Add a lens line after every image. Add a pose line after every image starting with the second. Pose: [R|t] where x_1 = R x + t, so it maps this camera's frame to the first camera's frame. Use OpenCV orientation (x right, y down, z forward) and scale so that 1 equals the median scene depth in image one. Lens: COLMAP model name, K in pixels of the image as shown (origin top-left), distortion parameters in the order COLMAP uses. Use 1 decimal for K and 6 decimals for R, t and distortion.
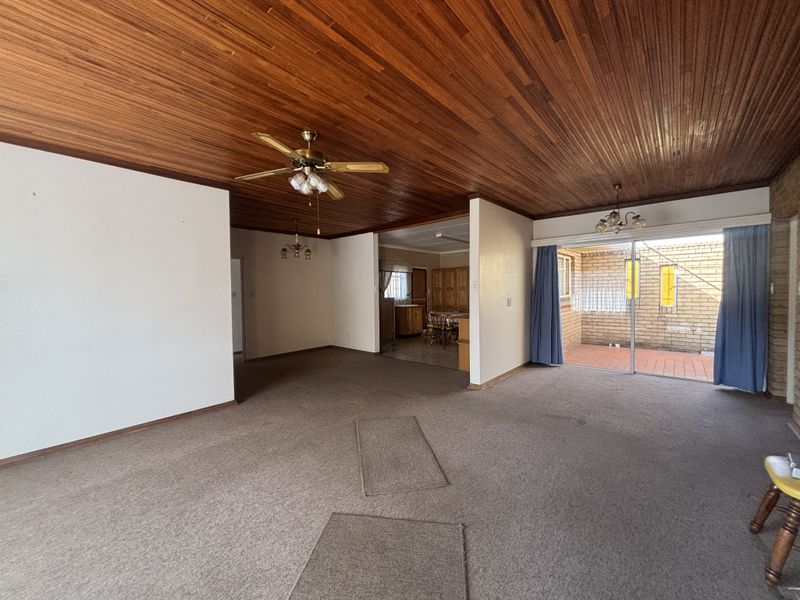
lens RADIAL K [[320.3, 0, 400.0], [0, 320.3, 300.0], [0, 0, 1]] dist [0.000545, -0.000128]
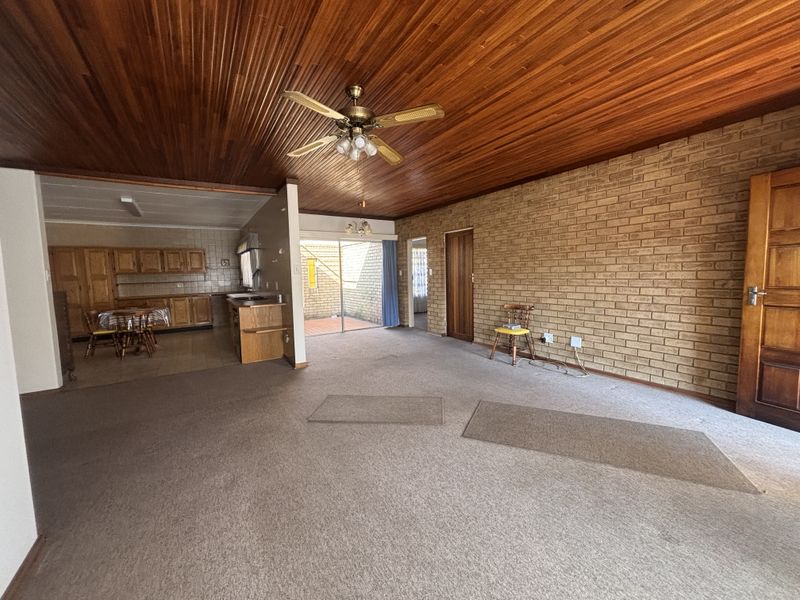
lens RADIAL K [[320.3, 0, 400.0], [0, 320.3, 300.0], [0, 0, 1]] dist [0.000545, -0.000128]
pose [[0.286876, -0.074631, 0.955056, -0.411320], [0.050830, 0.996742, 0.062621, 0.003879], [-0.956618, 0.030581, 0.289735, 0.233757]]
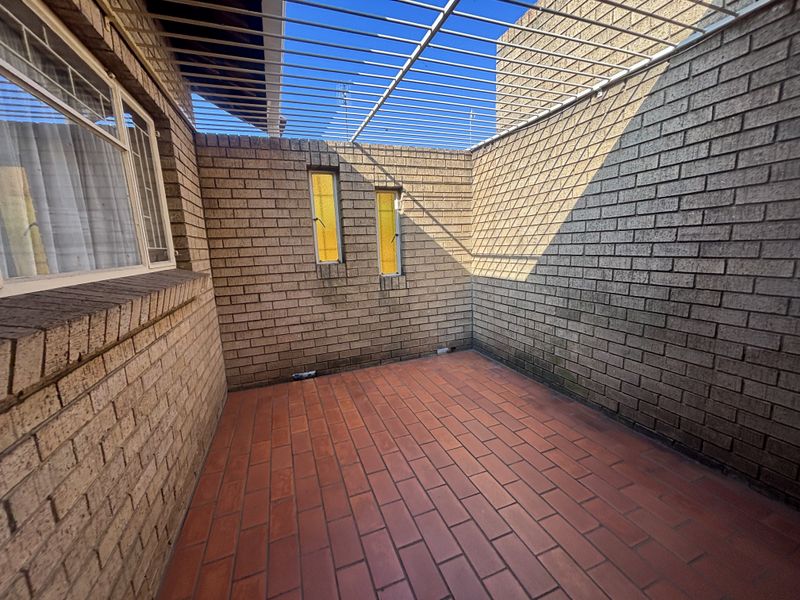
lens RADIAL K [[320.3, 0, 400.0], [0, 320.3, 300.0], [0, 0, 1]] dist [0.000545, -0.000128]
pose [[0.470357, -0.152778, 0.869151, 0.414150], [0.059175, 0.988144, 0.141671, -0.011878], [-0.880490, -0.015204, 0.473821, 0.765838]]
